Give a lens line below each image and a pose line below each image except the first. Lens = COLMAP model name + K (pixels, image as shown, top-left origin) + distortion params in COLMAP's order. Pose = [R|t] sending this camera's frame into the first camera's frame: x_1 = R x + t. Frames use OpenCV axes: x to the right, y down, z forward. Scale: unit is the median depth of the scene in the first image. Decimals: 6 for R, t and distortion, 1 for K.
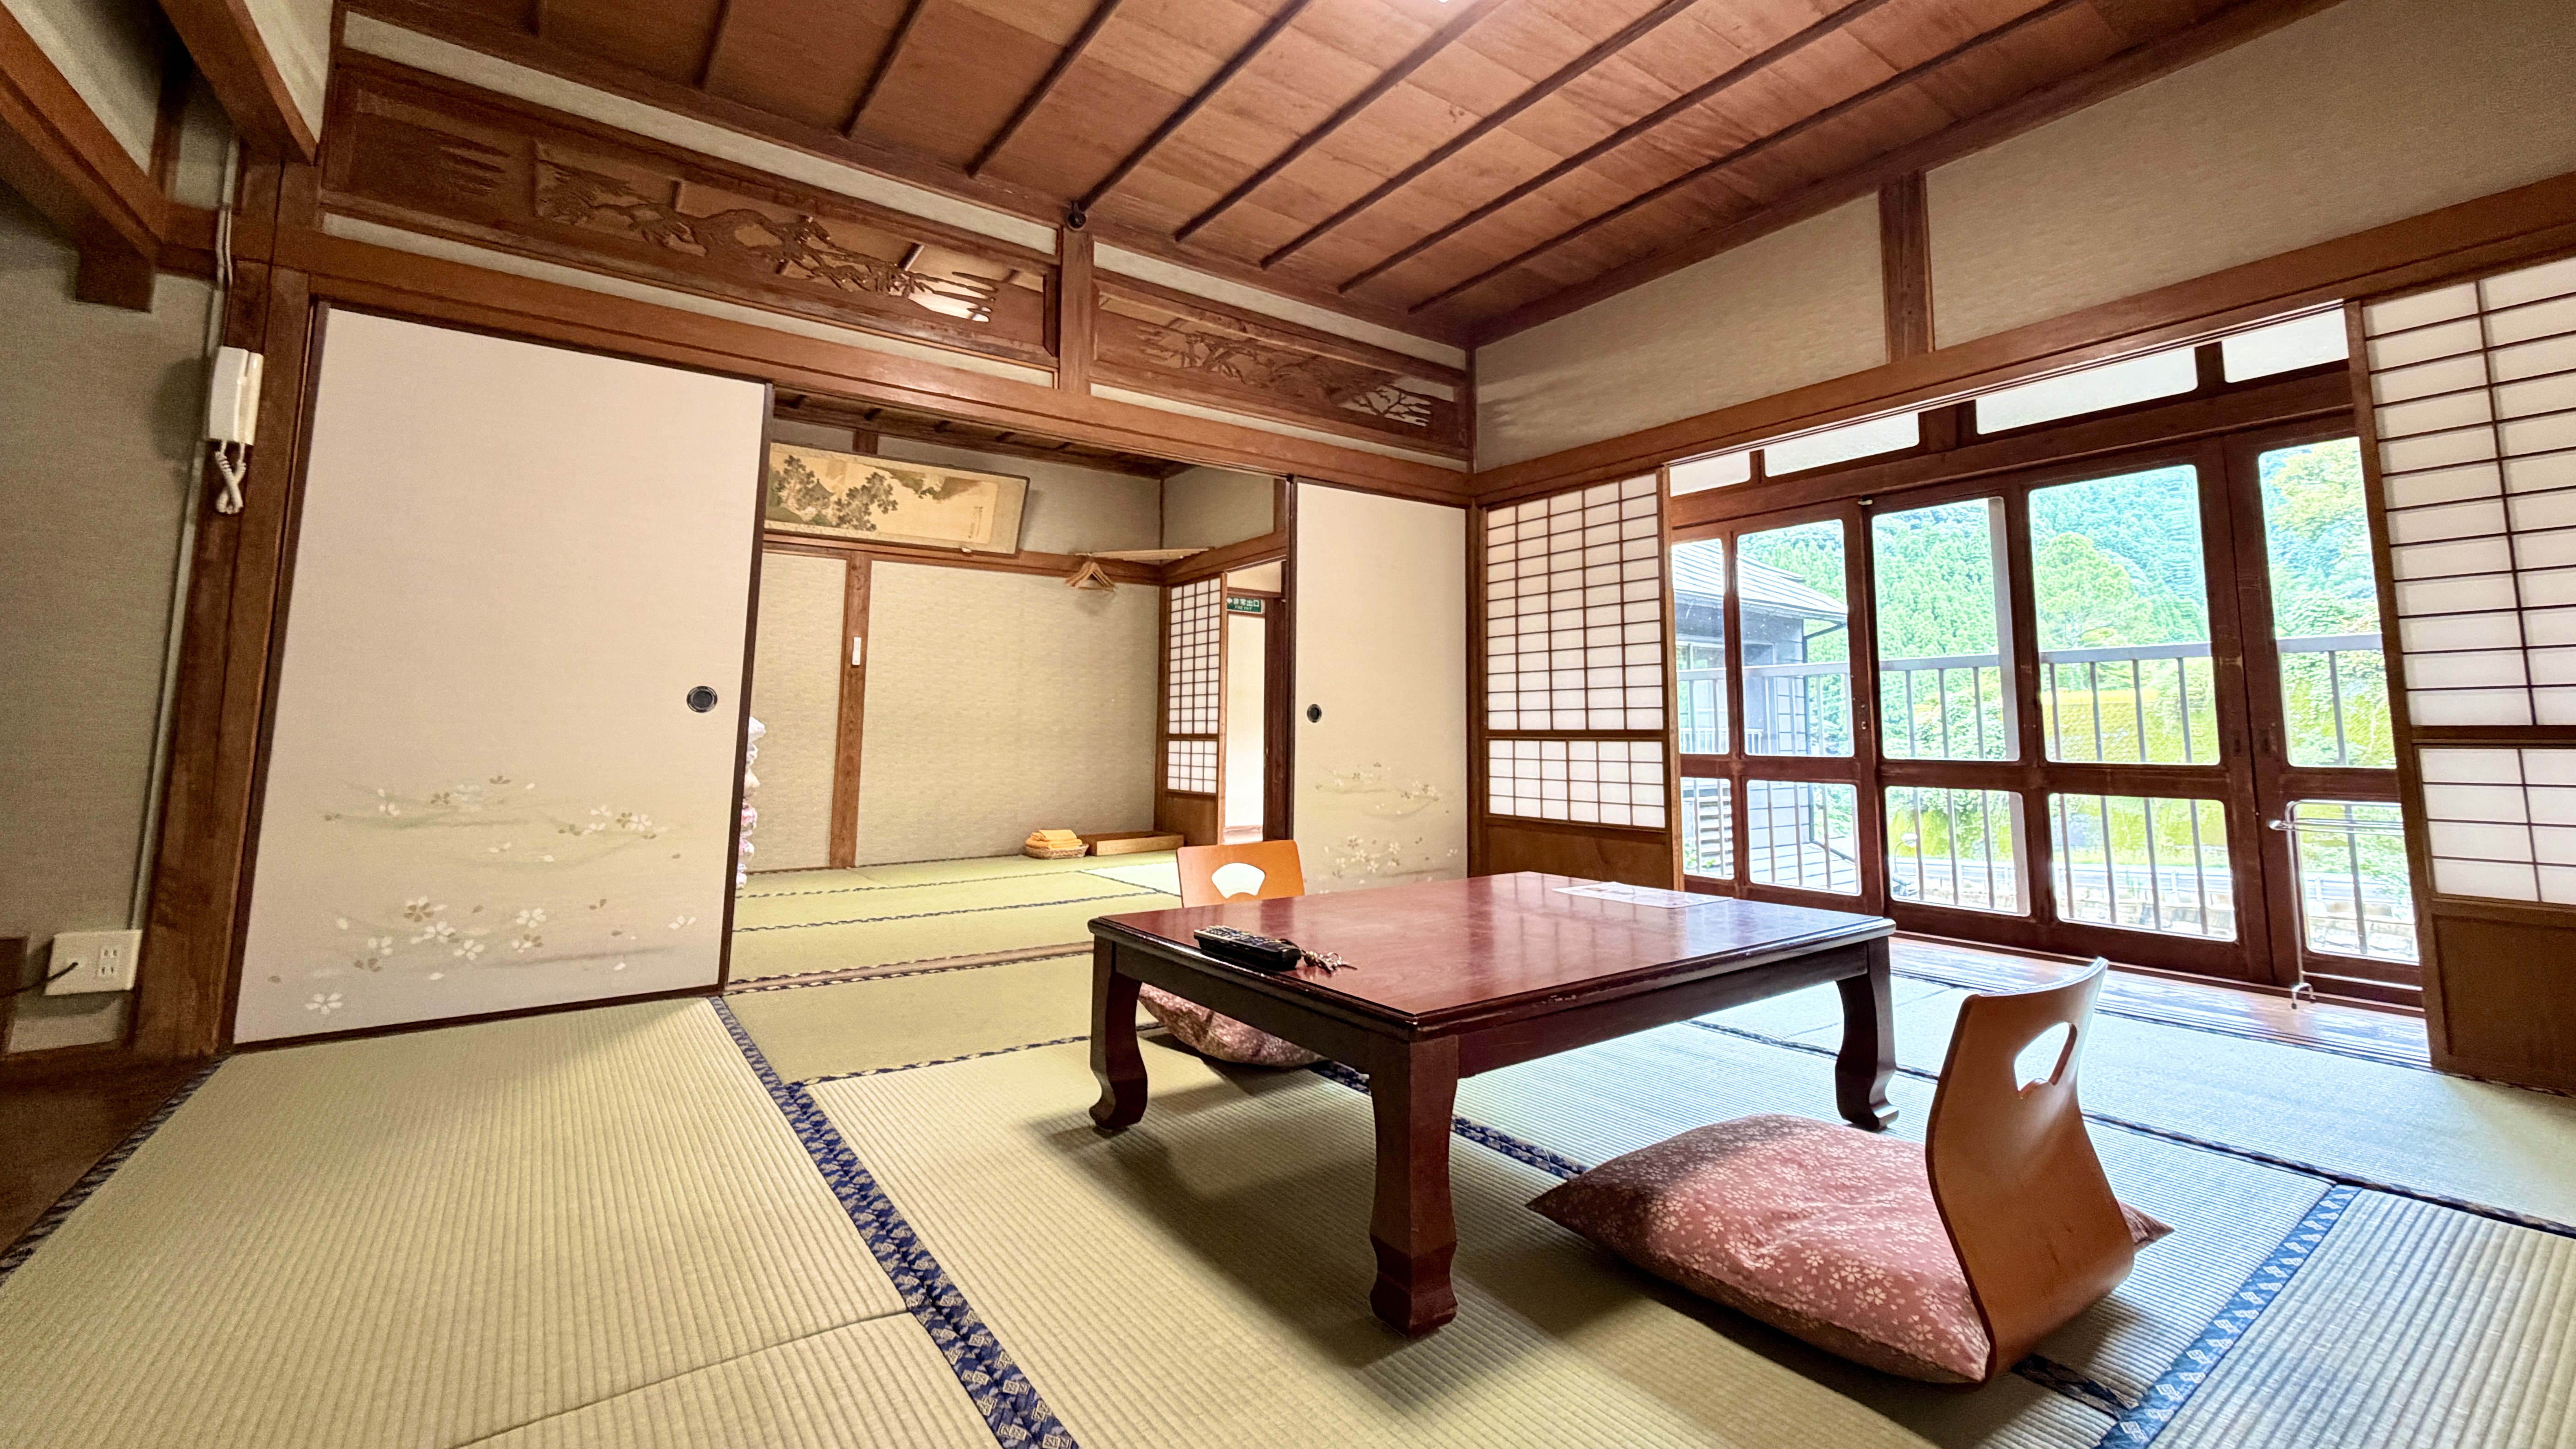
lens RADIAL K [[1020.8, 0, 1298.0], [0, 1020.8, 727.3], [0, 0, 1]] dist [0.001028, 0.000175]
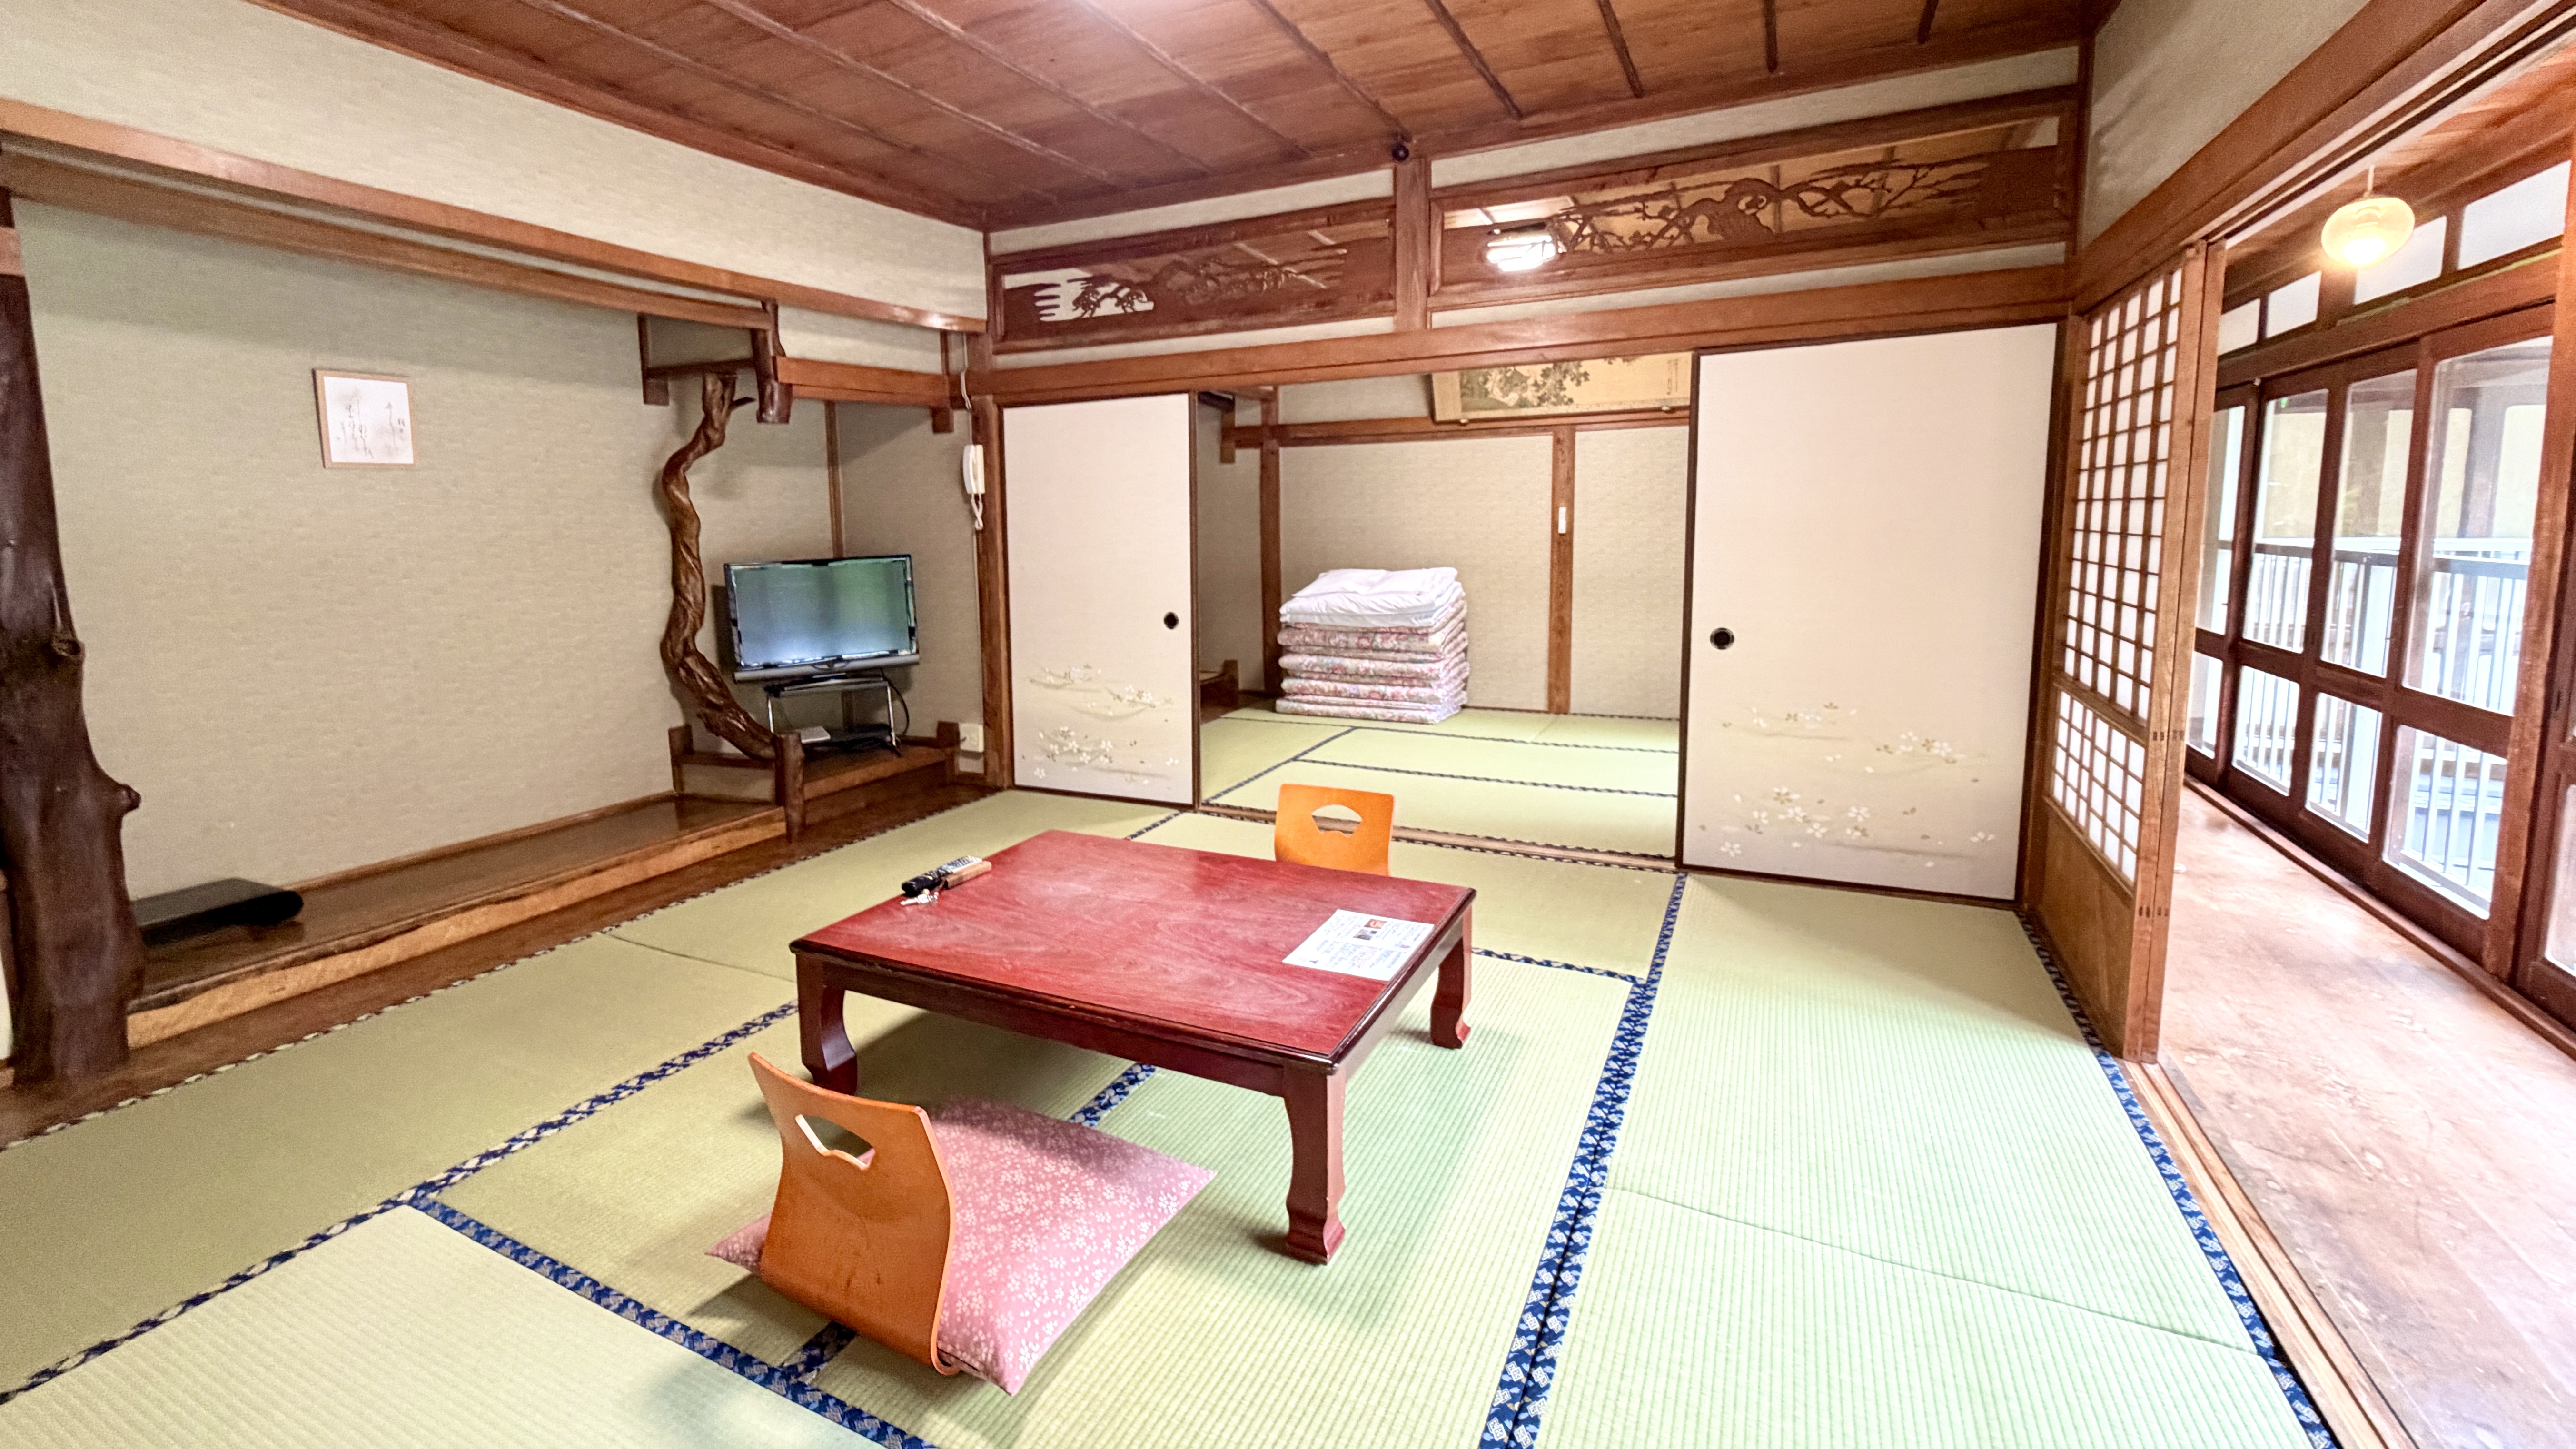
lens RADIAL K [[1035.6, 0, 1290.1], [0, 1035.6, 761.2], [0, 0, 1]] dist [-0.001020, -0.000049]
pose [[0.489727, 0.187830, -0.851403, 0.530662], [0.022153, 0.973523, 0.227514, -0.106476], [0.871595, -0.130280, 0.472599, 0.249728]]
